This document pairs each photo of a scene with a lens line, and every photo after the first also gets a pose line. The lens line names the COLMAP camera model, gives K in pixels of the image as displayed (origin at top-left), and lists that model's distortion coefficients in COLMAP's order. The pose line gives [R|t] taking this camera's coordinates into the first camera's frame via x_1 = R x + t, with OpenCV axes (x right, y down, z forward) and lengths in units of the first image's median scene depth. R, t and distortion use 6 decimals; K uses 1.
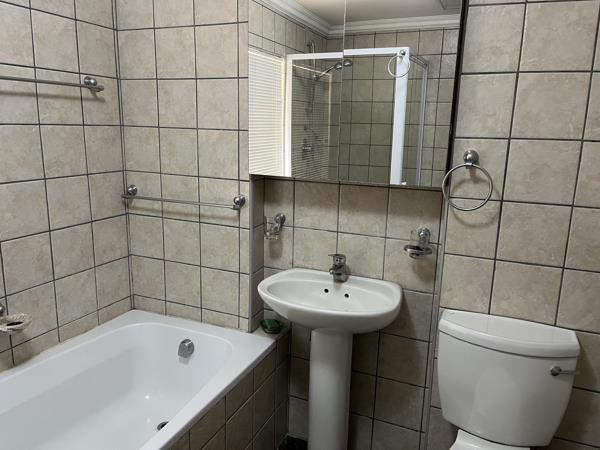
lens RADIAL K [[462.1, 0, 300.0], [0, 462.1, 225.0], [0, 0, 1]] dist [0.078180, -0.108854]
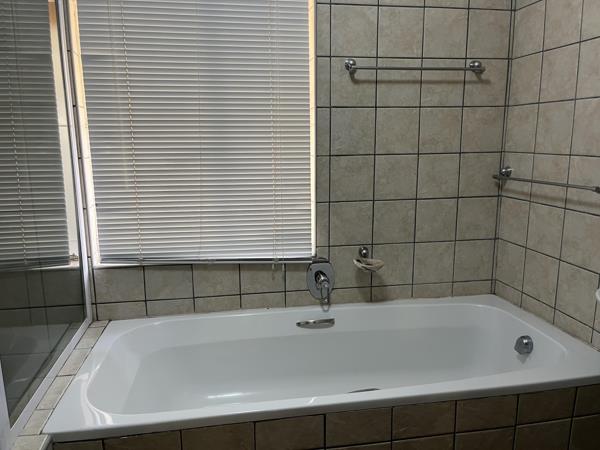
lens RADIAL K [[462.1, 0, 300.0], [0, 462.1, 225.0], [0, 0, 1]] dist [0.078180, -0.108854]
pose [[0.539678, 0.119820, -0.833301, 0.248715], [-0.151948, 0.987427, 0.043575, 0.062033], [0.828045, 0.103102, 0.551100, 0.117850]]
